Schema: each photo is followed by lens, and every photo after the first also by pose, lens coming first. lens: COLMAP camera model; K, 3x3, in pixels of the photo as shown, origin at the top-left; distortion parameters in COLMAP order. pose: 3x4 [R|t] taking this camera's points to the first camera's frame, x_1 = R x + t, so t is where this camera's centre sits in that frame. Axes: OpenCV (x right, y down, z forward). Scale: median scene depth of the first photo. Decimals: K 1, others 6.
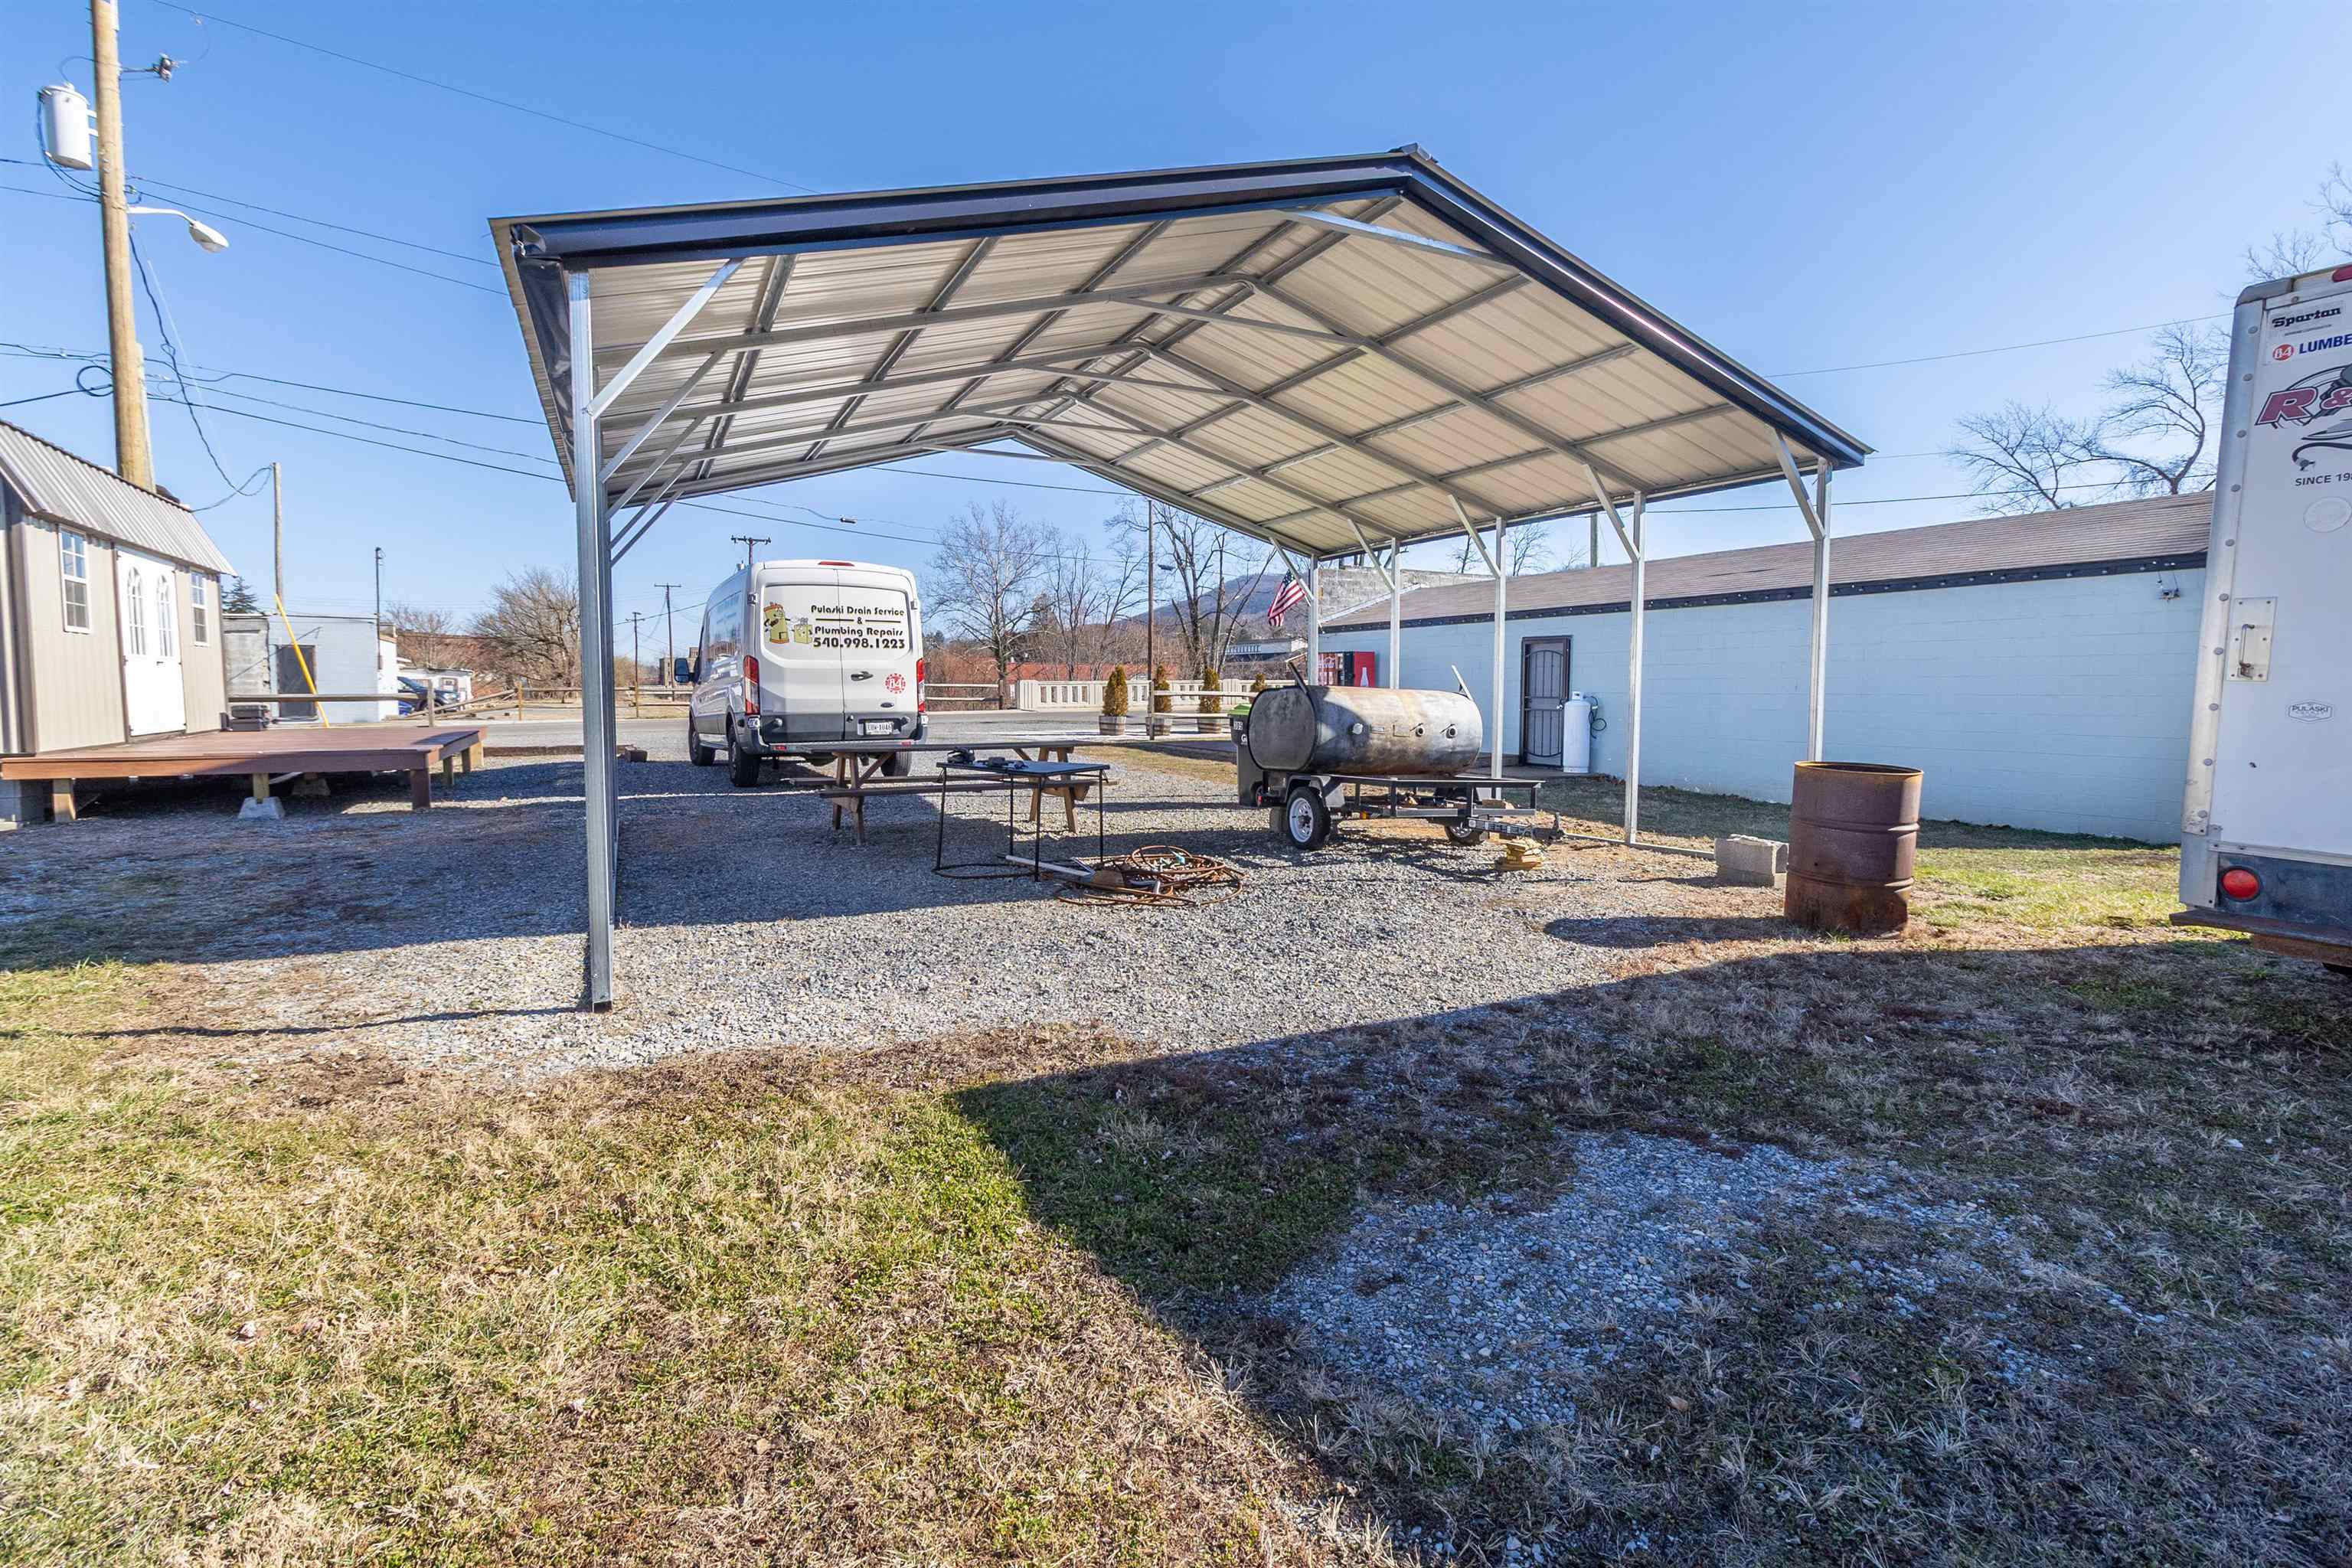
lens RADIAL K [[1109.7, 0, 1193.3], [0, 1109.7, 759.2], [0, 0, 1]] dist [0.000766, 0.000085]
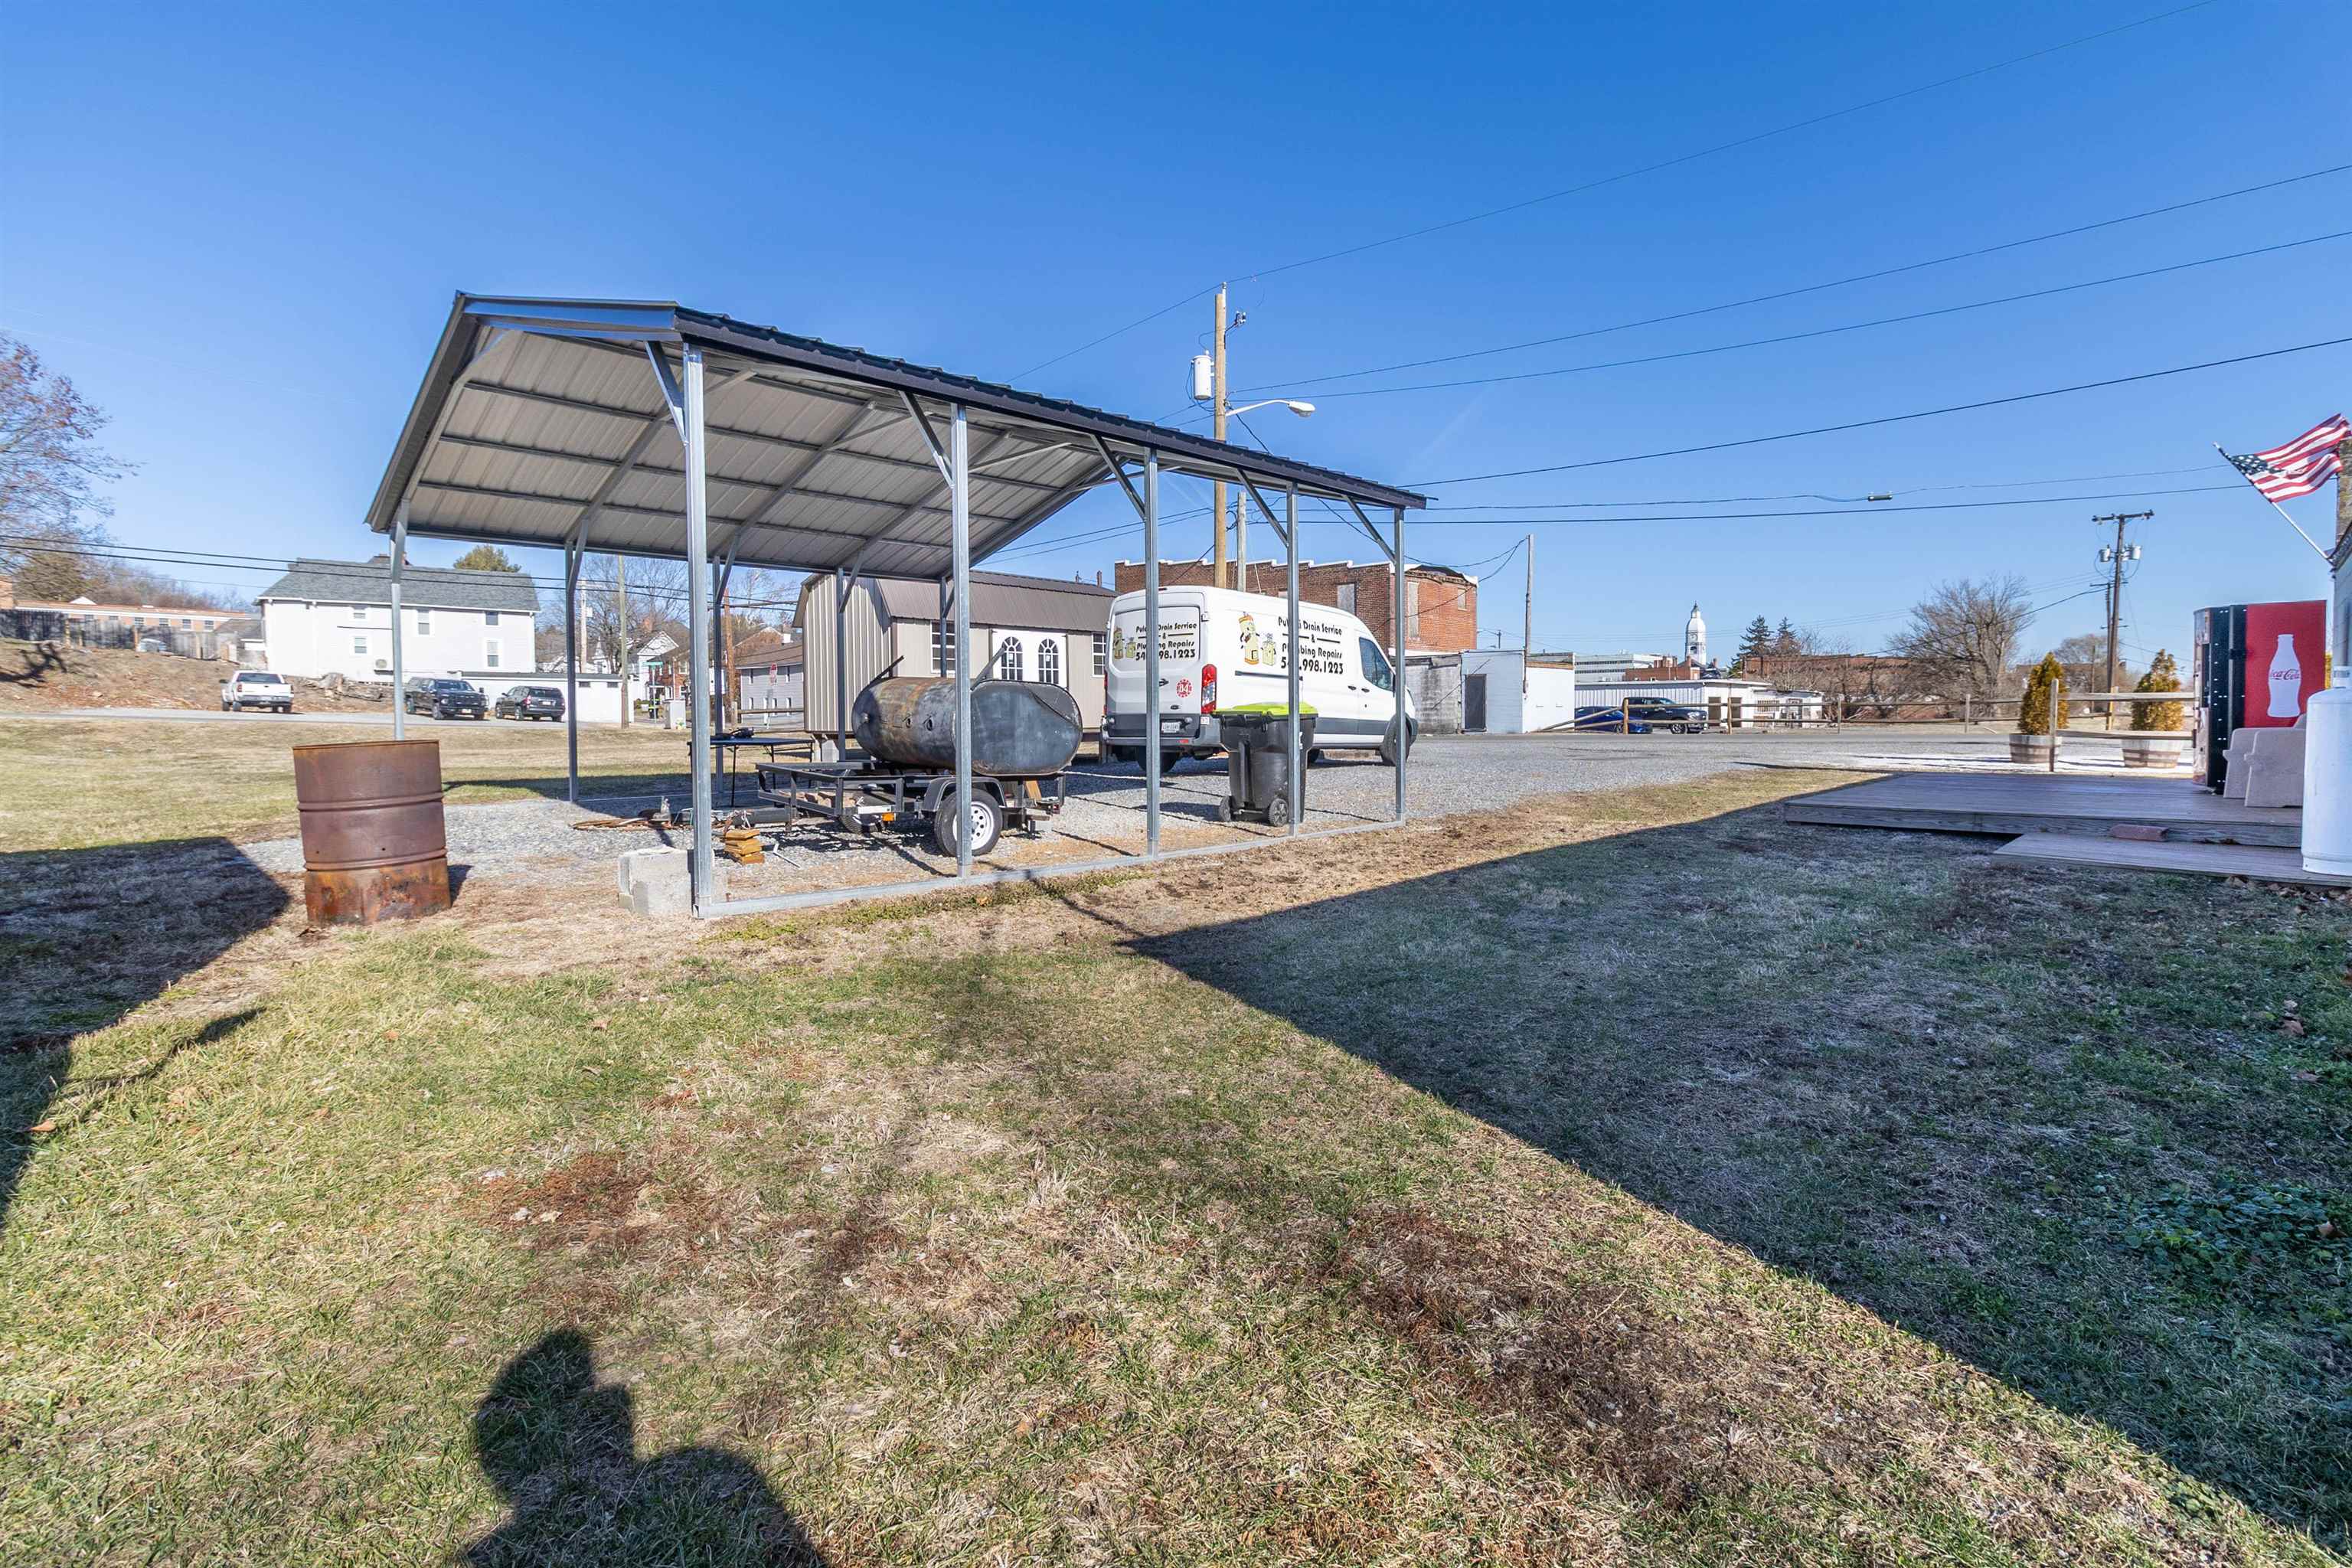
lens RADIAL K [[1087.3, 0, 1176.1], [0, 1087.3, 751.2], [0, 0, 1]] dist [0.001502, 0.000330]
pose [[0.296044, 0.028525, -0.954748, 0.818087], [-0.055797, 0.998364, 0.012526, -0.018079], [0.953543, 0.049564, 0.297151, 0.683858]]
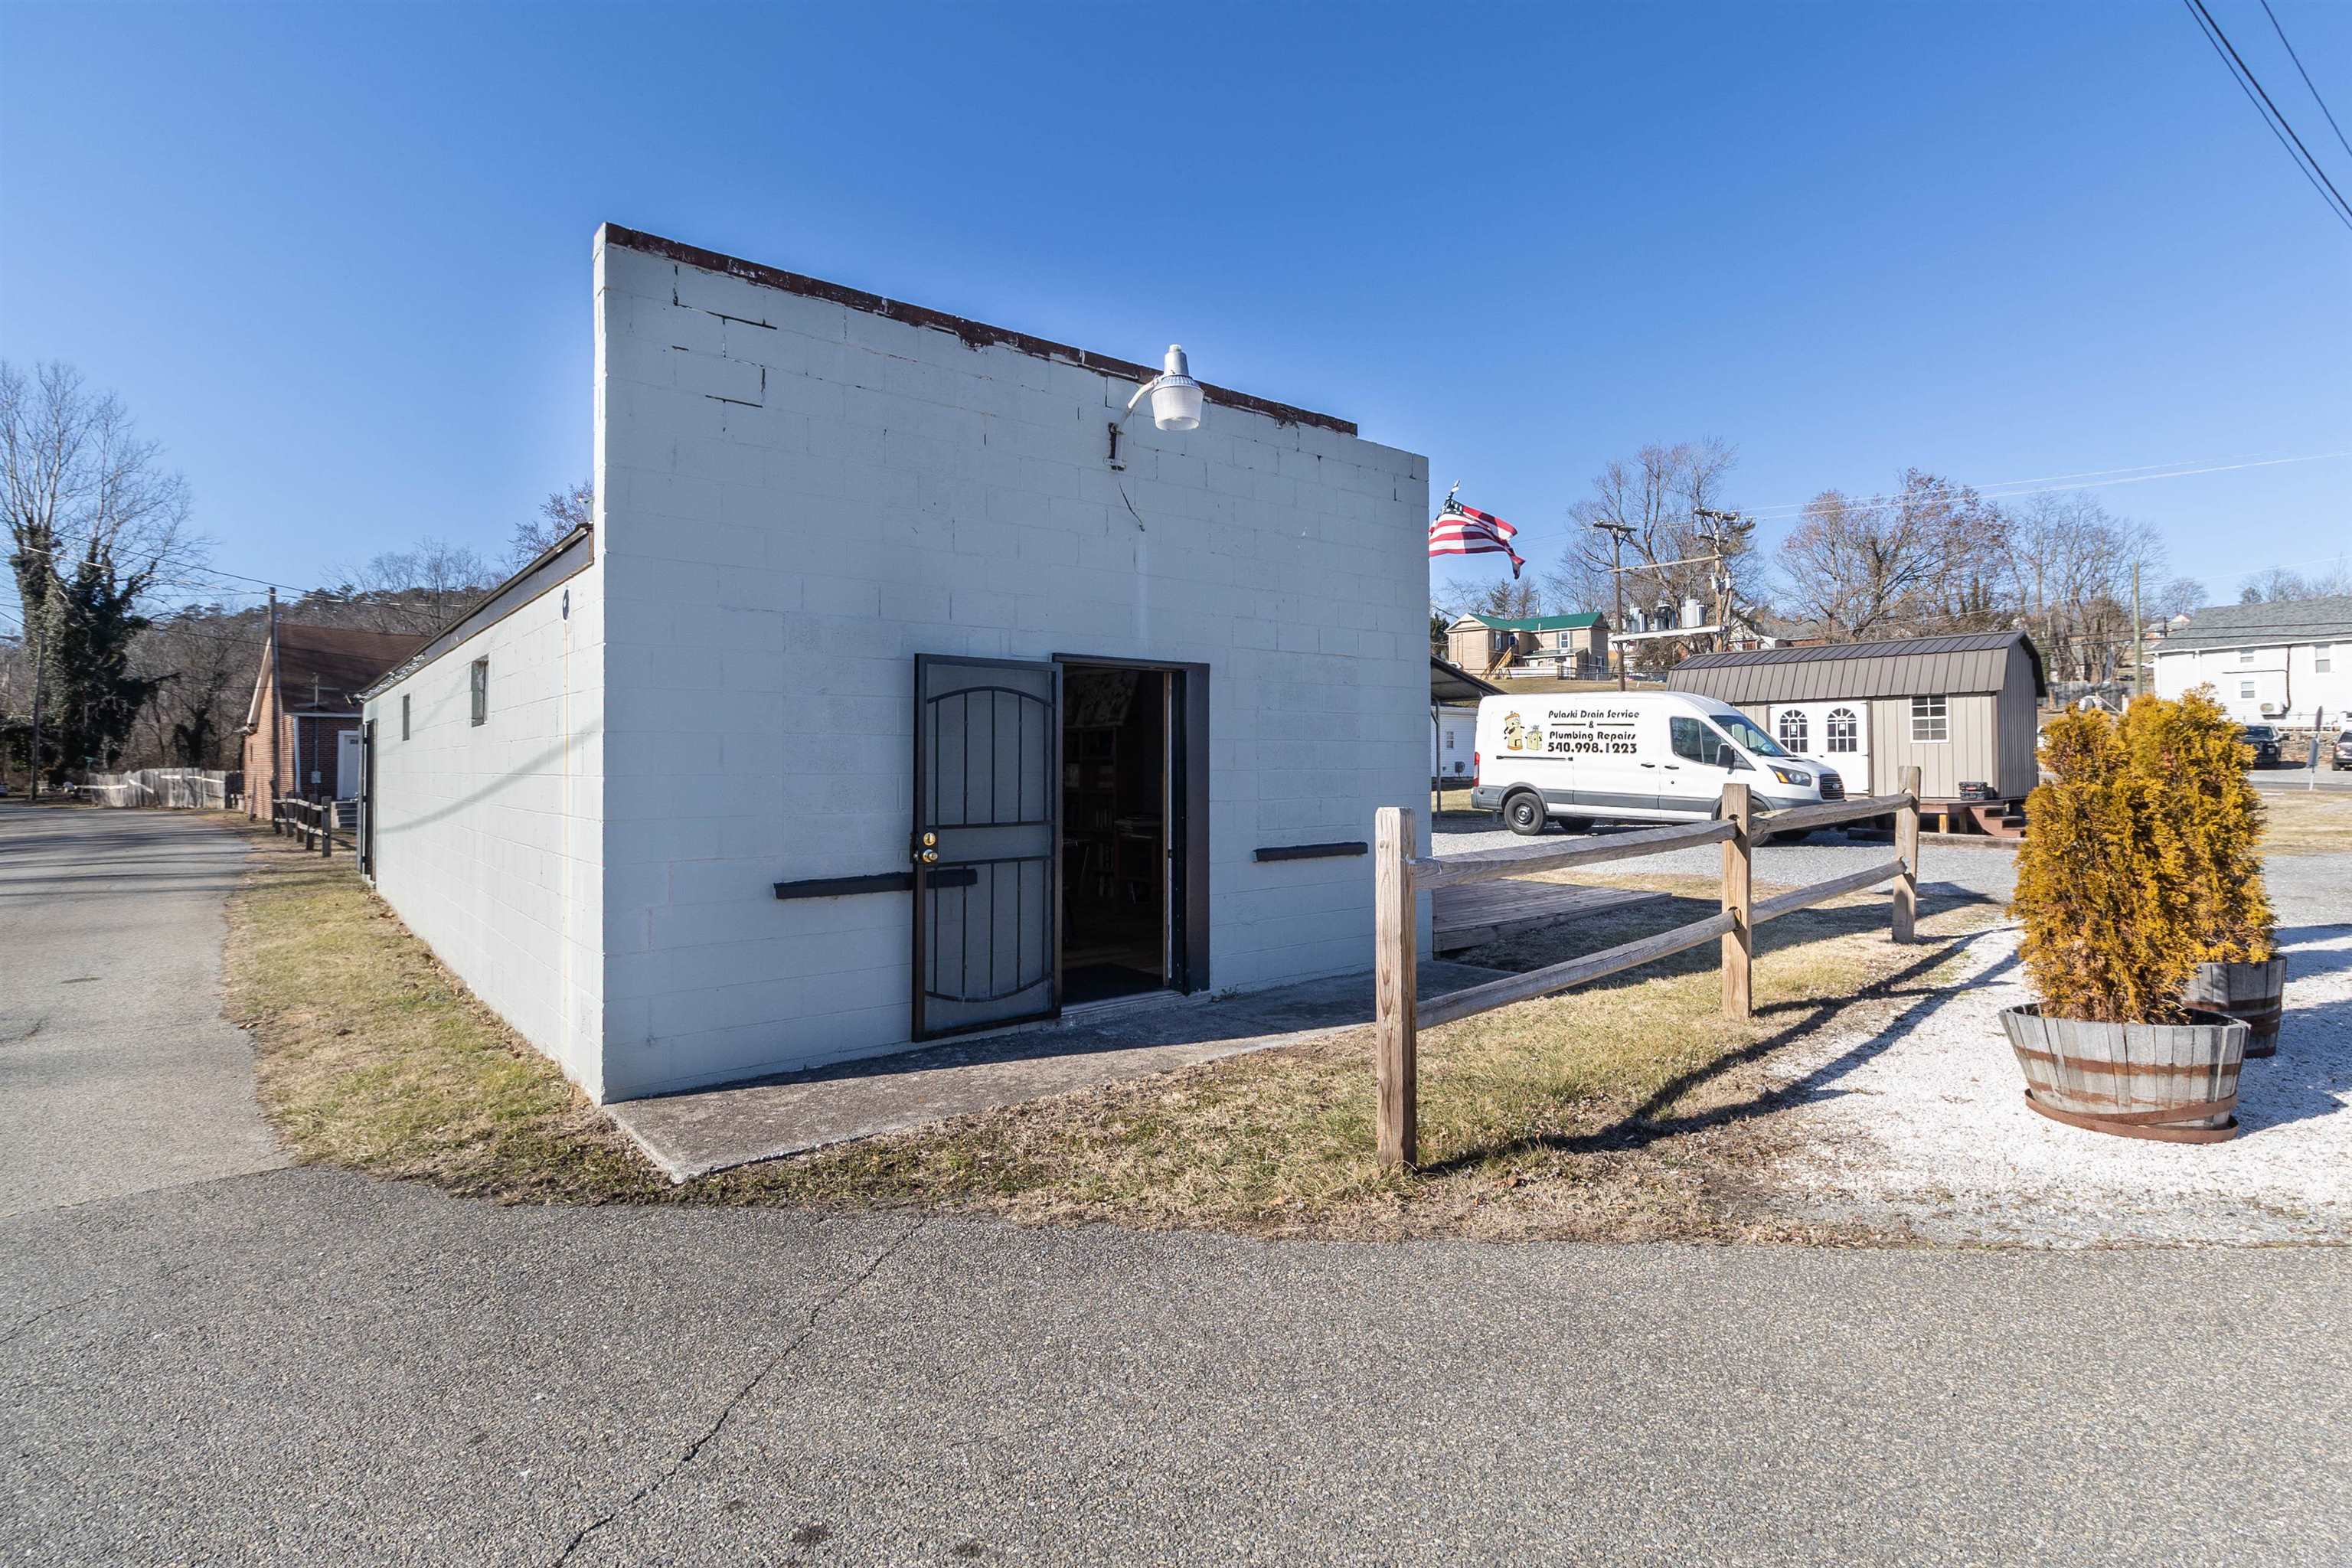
lens RADIAL K [[1156.4, 0, 1200.3], [0, 1156.4, 739.2], [0, 0, 1]] dist [0.004800, 0.000388]
pose [[-0.981664, -0.000949, -0.190616, 0.481735], [-0.009414, 0.999009, 0.043504, -0.186103], [0.190385, 0.044501, -0.980700, 2.659230]]
